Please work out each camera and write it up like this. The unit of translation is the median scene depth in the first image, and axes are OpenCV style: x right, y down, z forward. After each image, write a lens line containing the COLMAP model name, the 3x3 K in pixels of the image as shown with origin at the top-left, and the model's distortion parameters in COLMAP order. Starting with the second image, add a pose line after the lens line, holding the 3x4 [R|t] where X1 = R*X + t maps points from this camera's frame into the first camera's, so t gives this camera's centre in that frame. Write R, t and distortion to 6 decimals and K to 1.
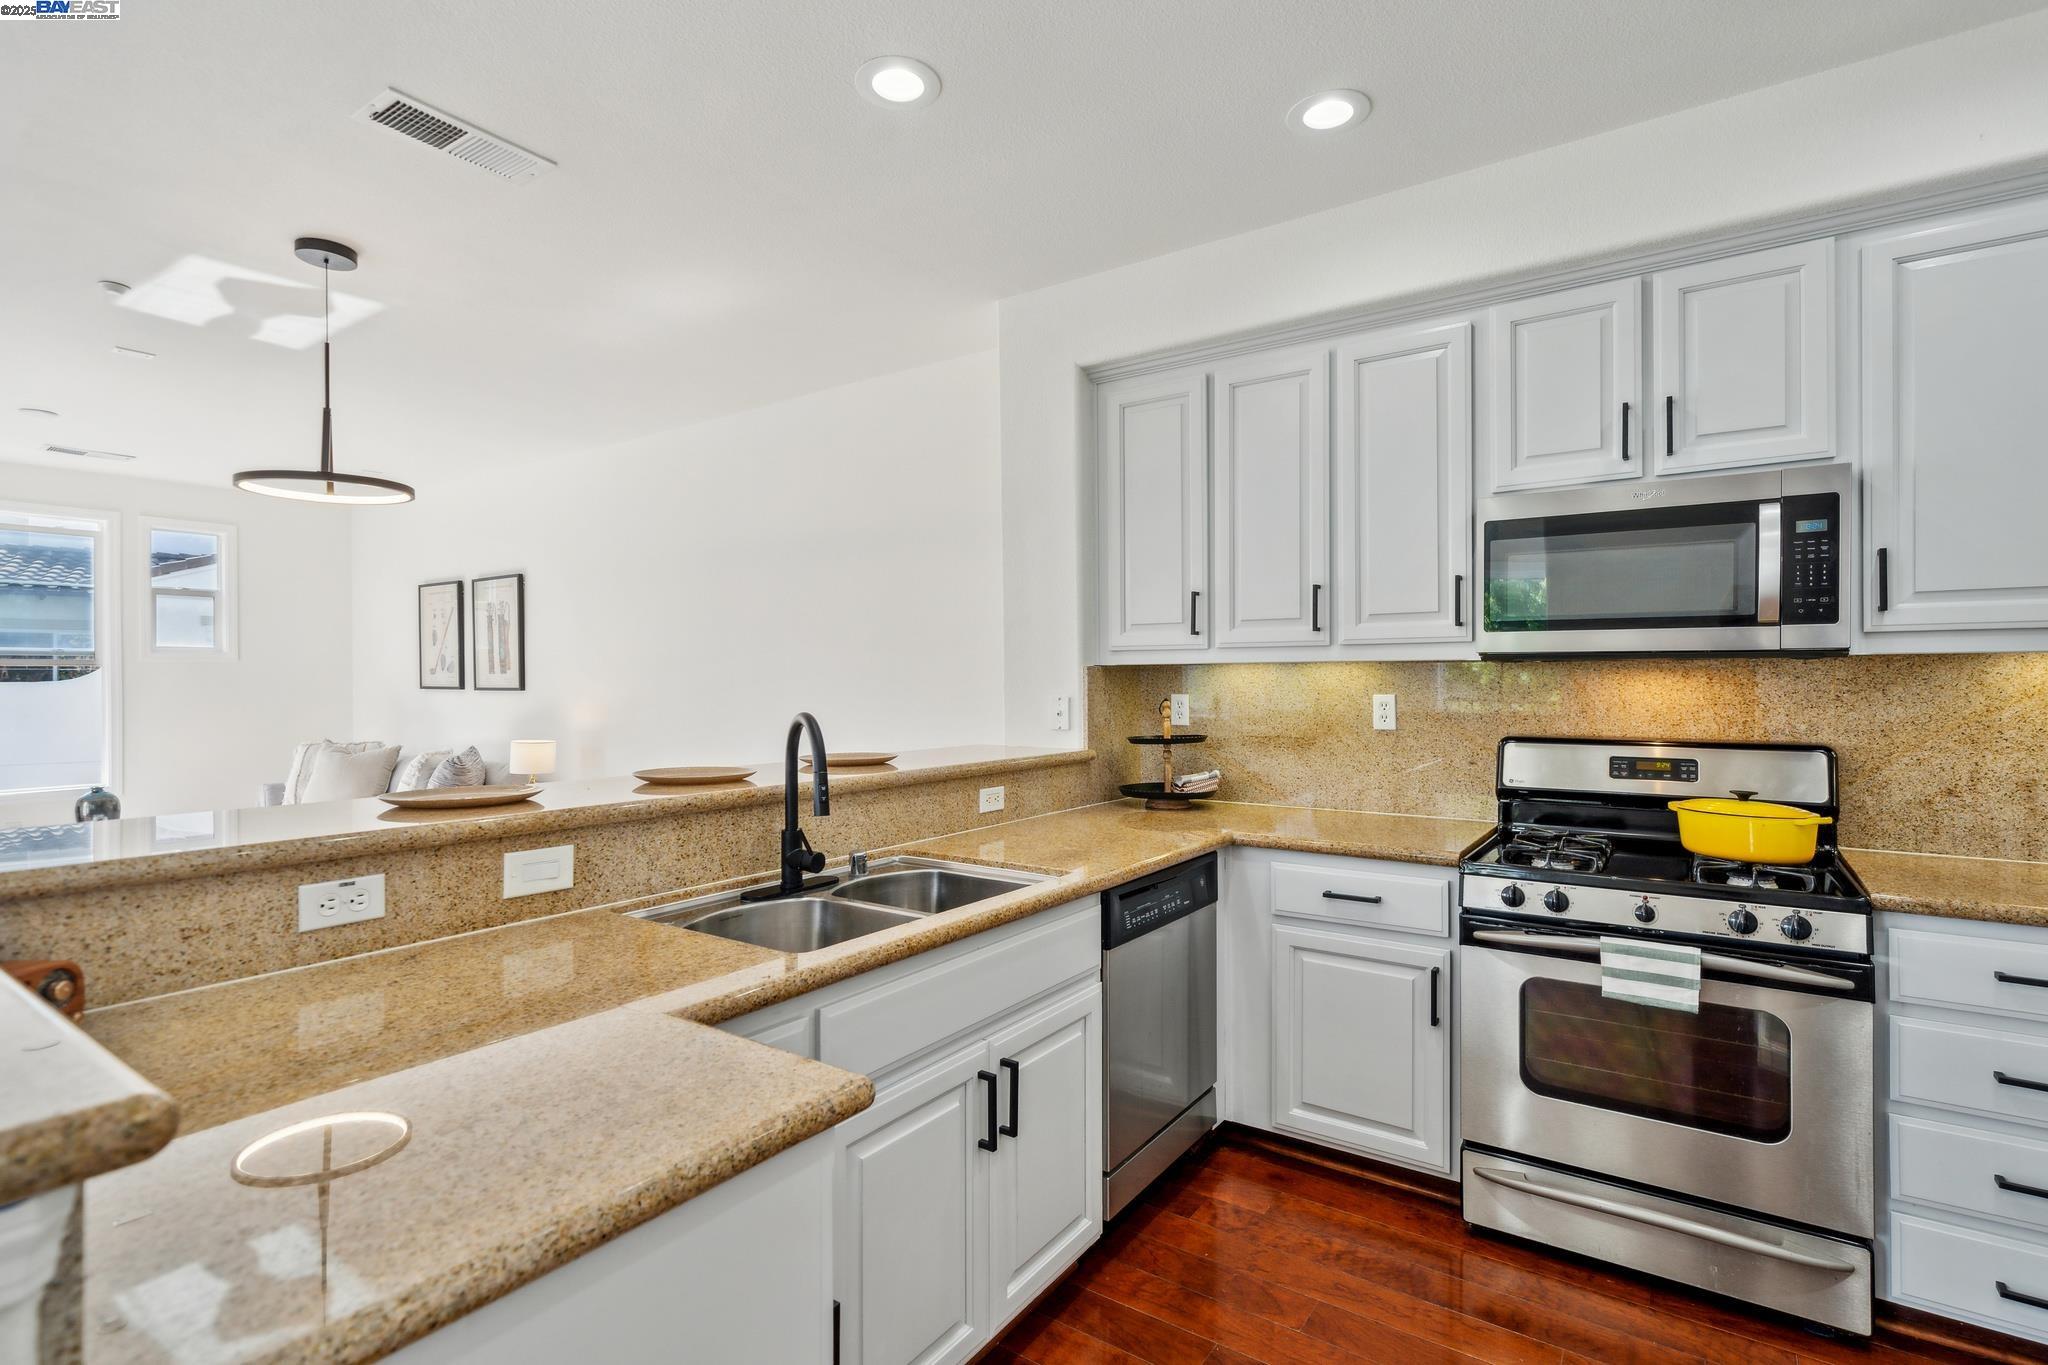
lens RADIAL K [[982.2, 0, 1039.7], [0, 982.2, 676.9], [0, 0, 1]] dist [0.004354, 0.004032]
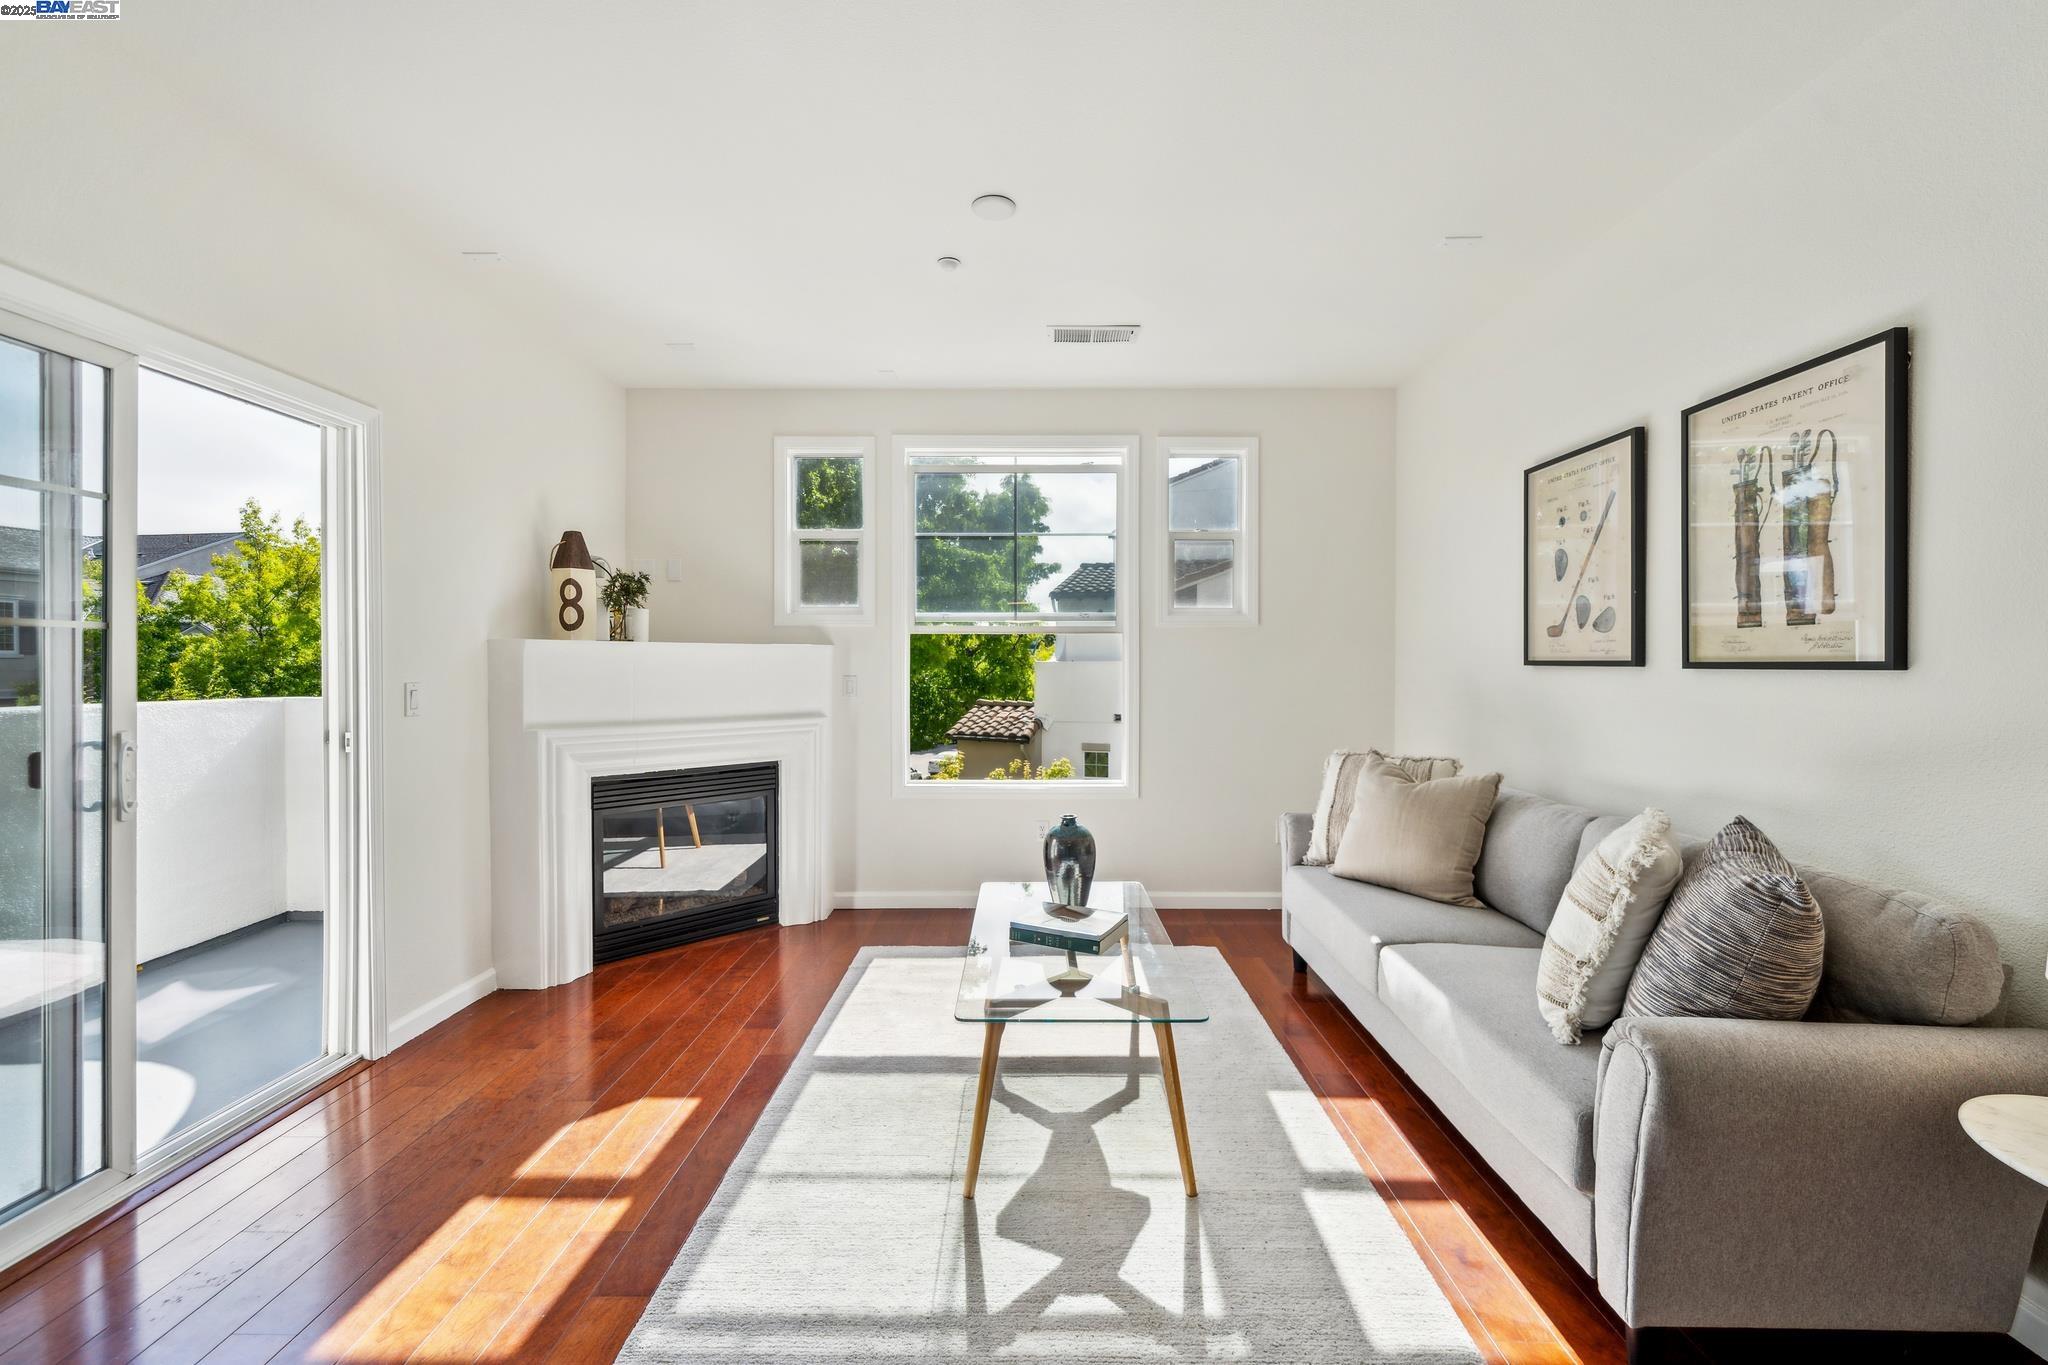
lens RADIAL K [[846.5, 0, 1016.3], [0, 846.5, 672.4], [0, 0, 1]] dist [0.000618, -0.000621]
pose [[0.556430, 0.012381, -0.830802, -1.054532], [-0.001587, 0.999903, 0.013838, 0.026212], [0.830893, -0.006381, 0.556396, 1.351171]]
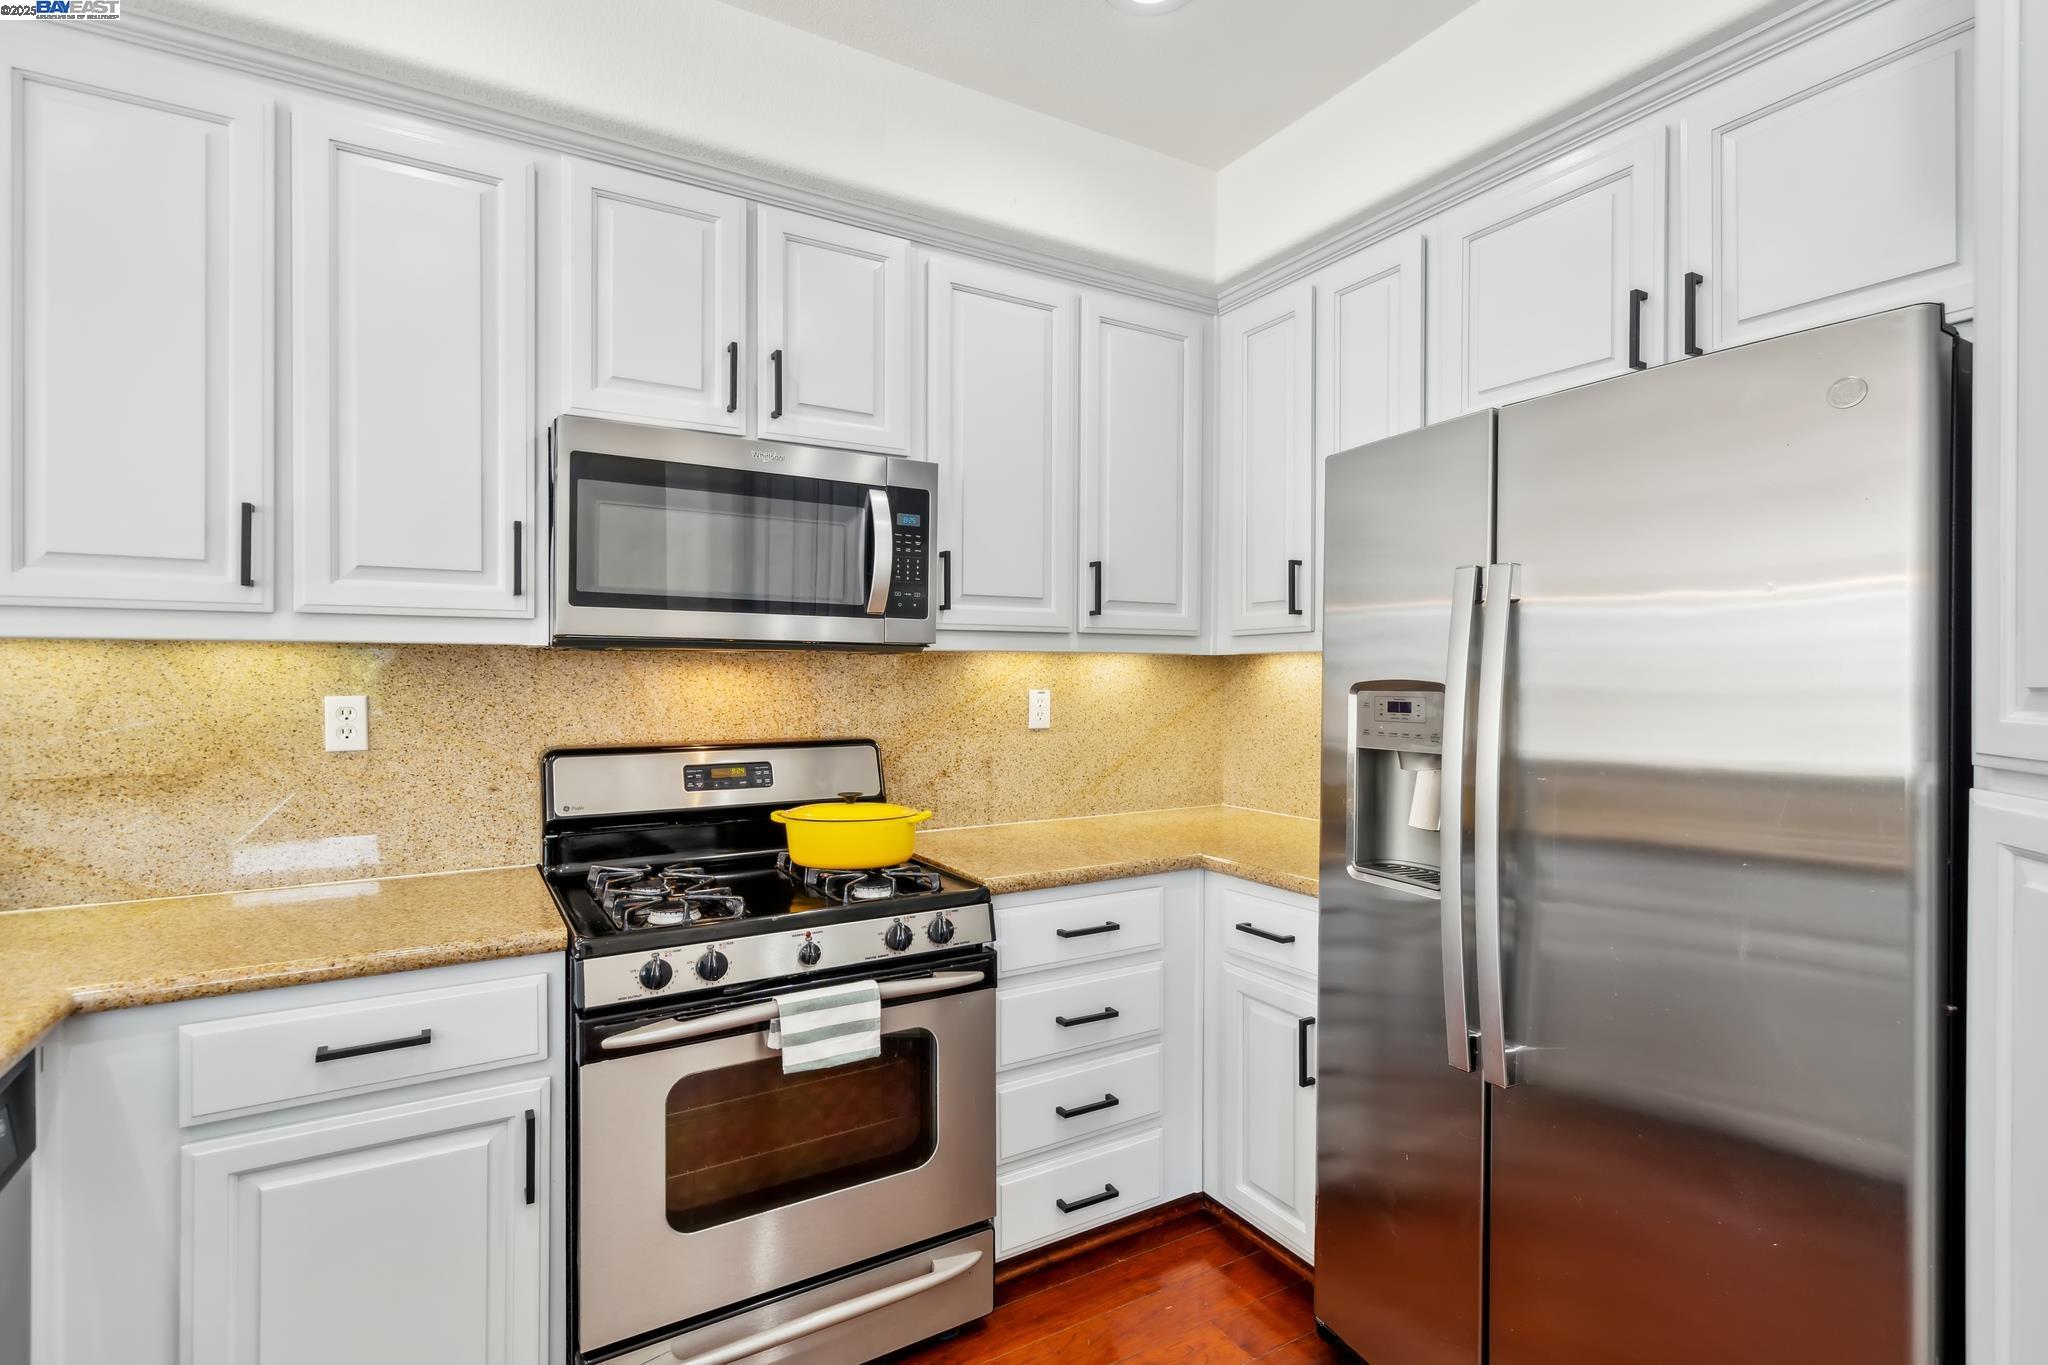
lens RADIAL K [[949.6, 0, 1015.9], [0, 949.6, 675.1], [0, 0, 1]] dist [0.003540, -0.000556]
pose [[0.415751, 0.003318, 0.909472, -0.036057], [-0.005147, 0.999986, -0.001296, 0.003778], [-0.909464, -0.004142, 0.415763, 0.413829]]
